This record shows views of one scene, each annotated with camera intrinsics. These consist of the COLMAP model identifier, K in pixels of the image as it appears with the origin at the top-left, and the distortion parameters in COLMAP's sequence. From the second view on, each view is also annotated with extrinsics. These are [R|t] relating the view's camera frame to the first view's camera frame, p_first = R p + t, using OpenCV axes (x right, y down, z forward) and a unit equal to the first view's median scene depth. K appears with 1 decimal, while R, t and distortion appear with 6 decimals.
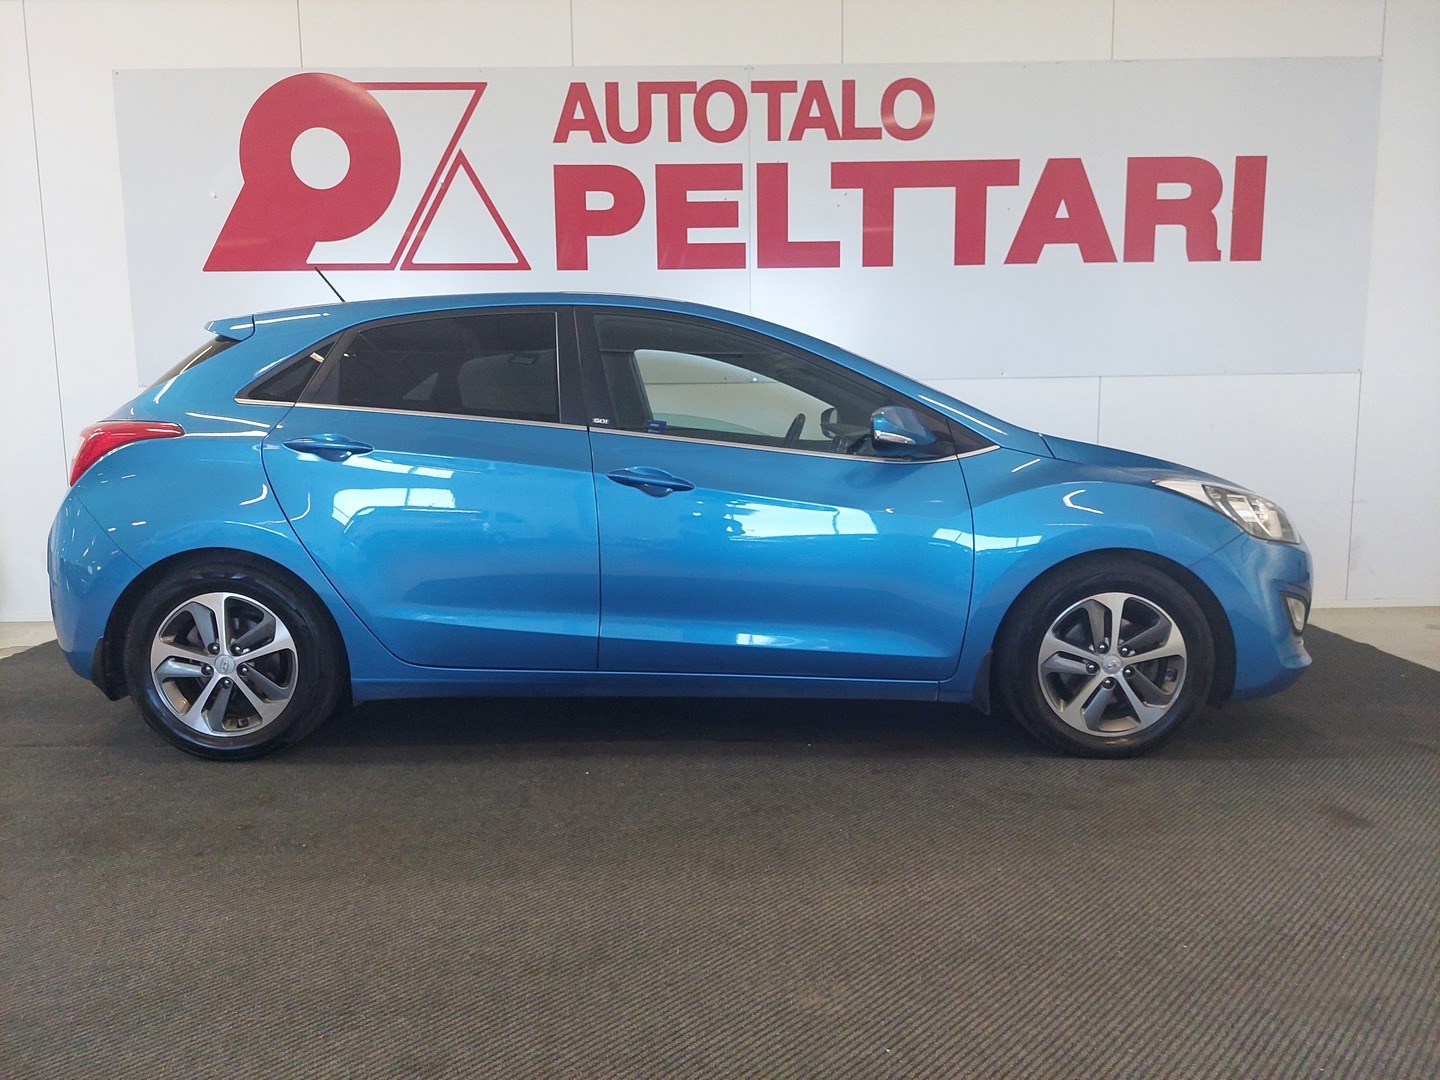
lens RADIAL K [[1040.0, 0, 728.3], [0, 1040.0, 543.0], [0, 0, 1]] dist [0.066702, -0.074113]
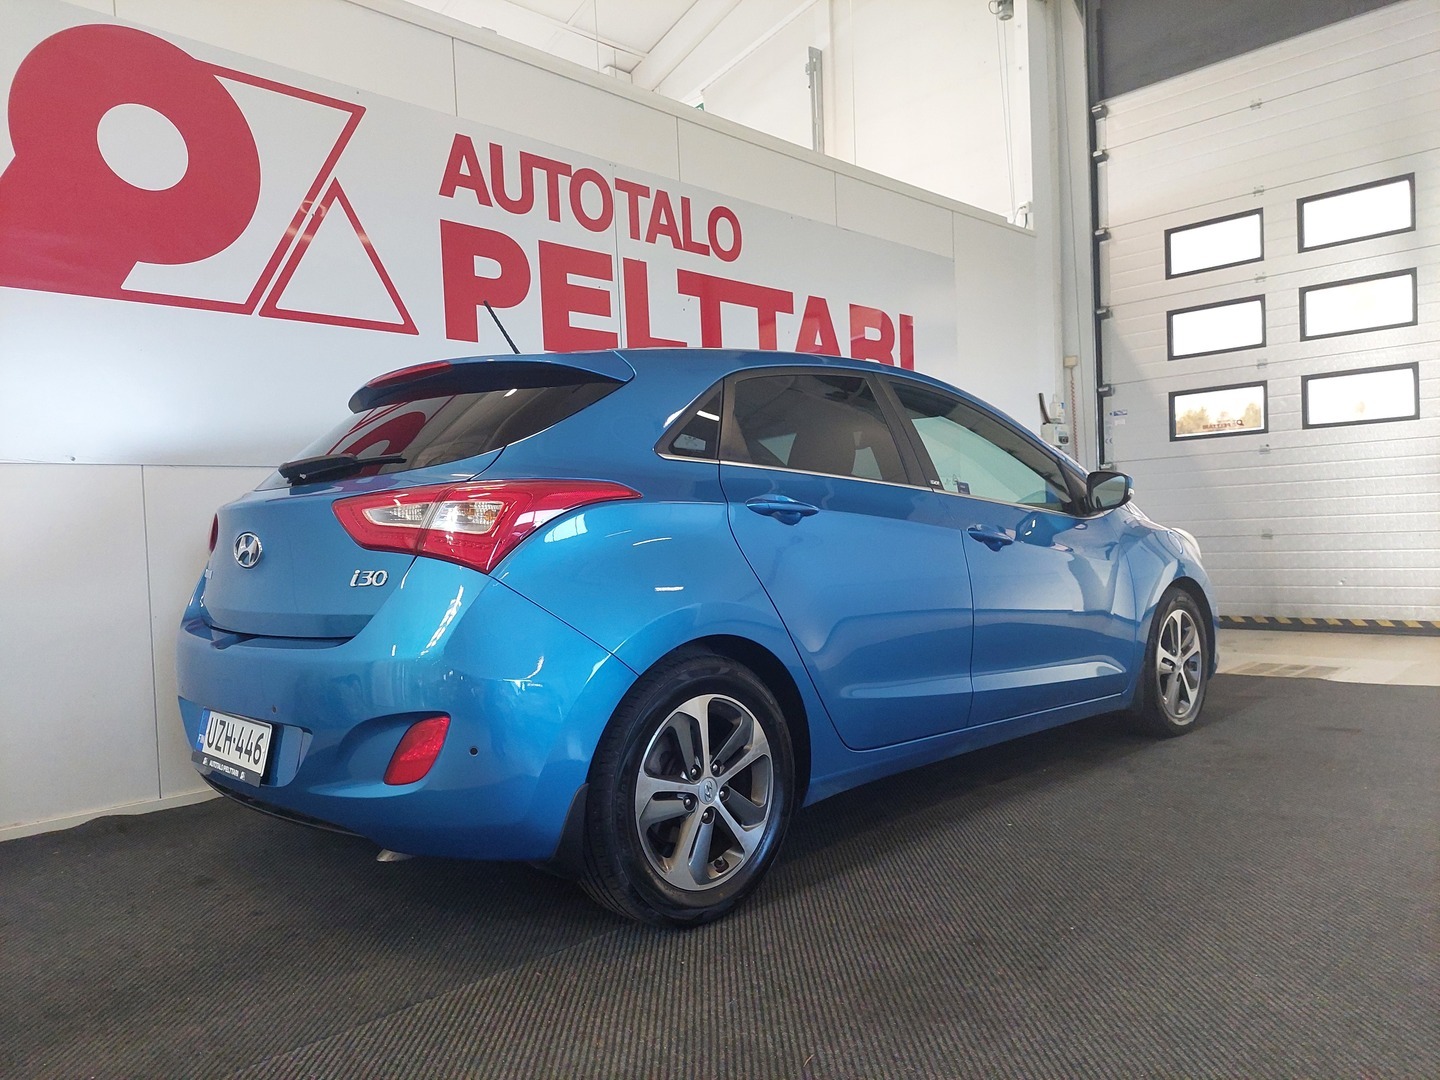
lens RADIAL K [[1027.6, 0, 719.7], [0, 1027.6, 558.1], [0, 0, 1]] dist [0.061505, -0.070296]
pose [[0.708741, -0.037395, 0.704477, -0.617431], [0.117329, 0.990935, -0.065439, -0.001150], [-0.695643, 0.129035, 0.706704, 0.273452]]
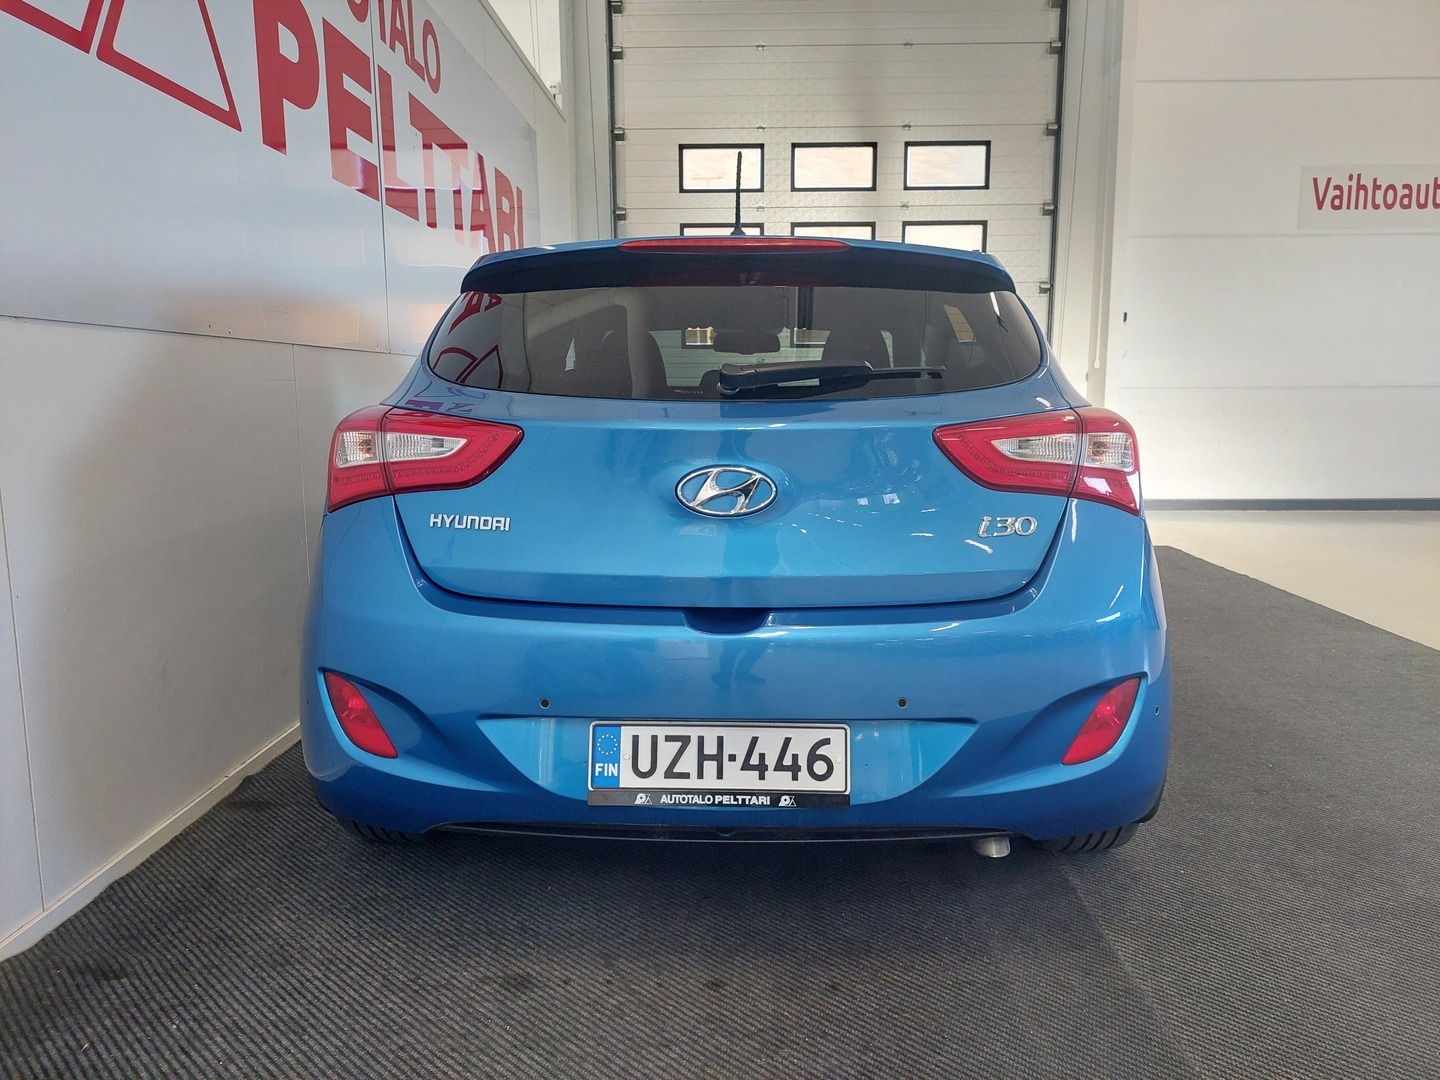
lens RADIAL K [[1040.0, 0, 728.3], [0, 1040.0, 543.0], [0, 0, 1]] dist [0.066702, -0.074113]
pose [[0.024816, -0.134748, 0.990569, -0.771935], [0.123891, 0.983650, 0.130703, -0.090062], [-0.991985, 0.119479, 0.041104, 0.760183]]
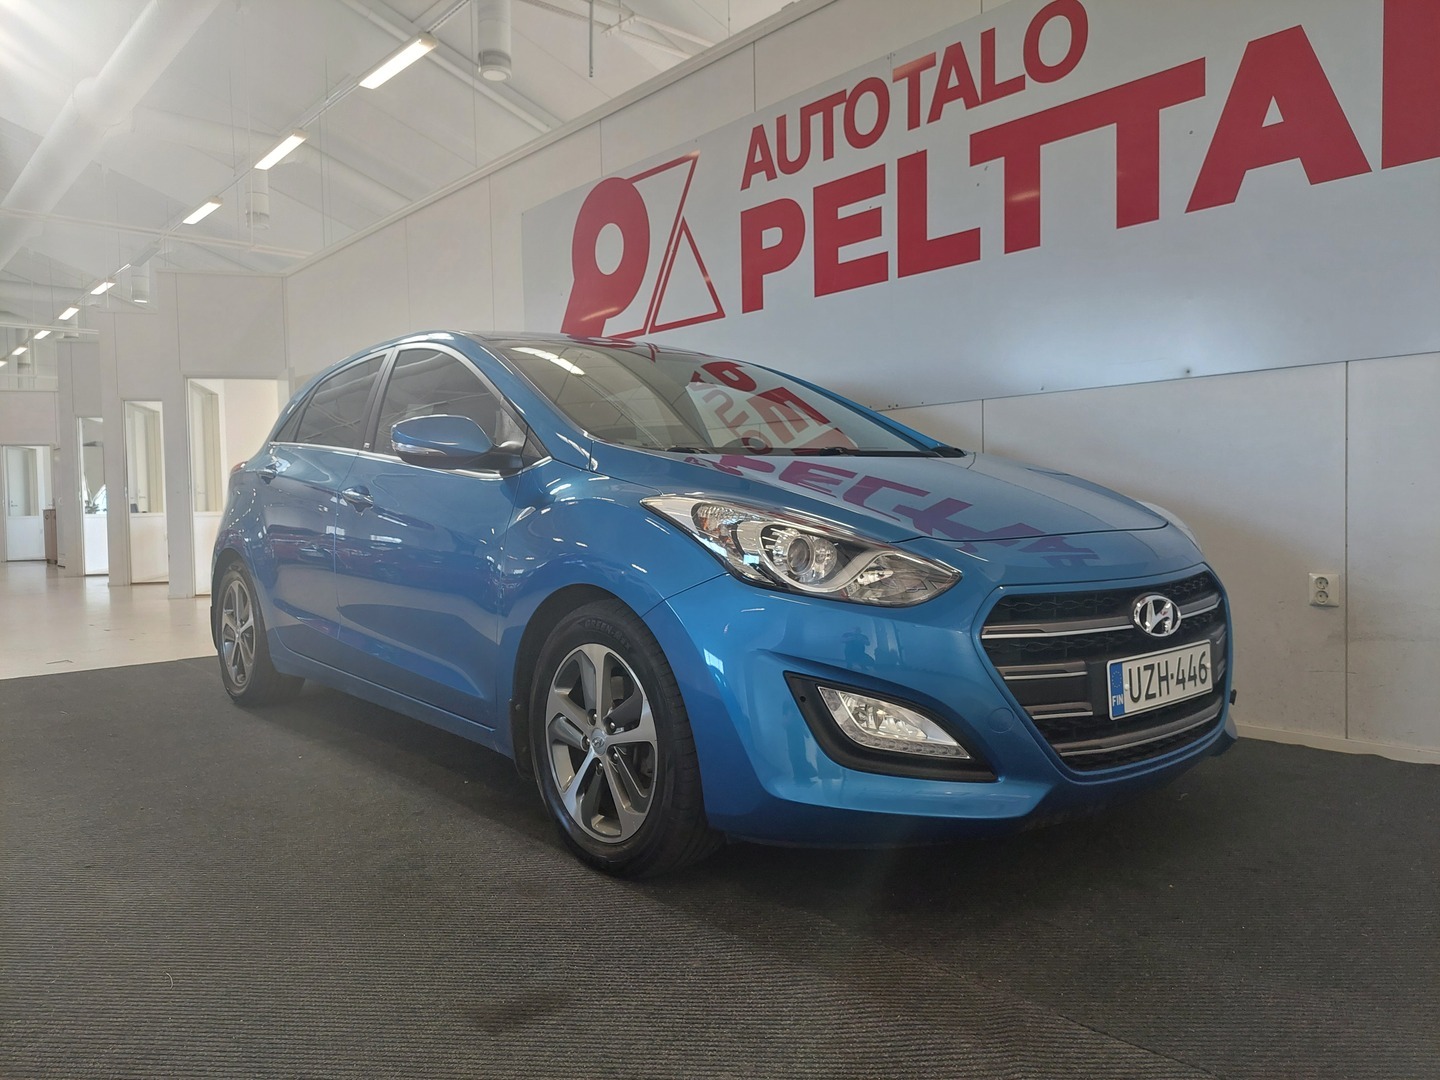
lens RADIAL K [[1032.8, 0, 716.3], [0, 1032.8, 549.3], [0, 0, 1]] dist [0.057837, -0.074357]
pose [[0.654983, 0.033114, -0.754918, 0.594031], [-0.080581, 0.996403, -0.026207, -0.004736], [0.751335, 0.077998, 0.655296, 0.346277]]
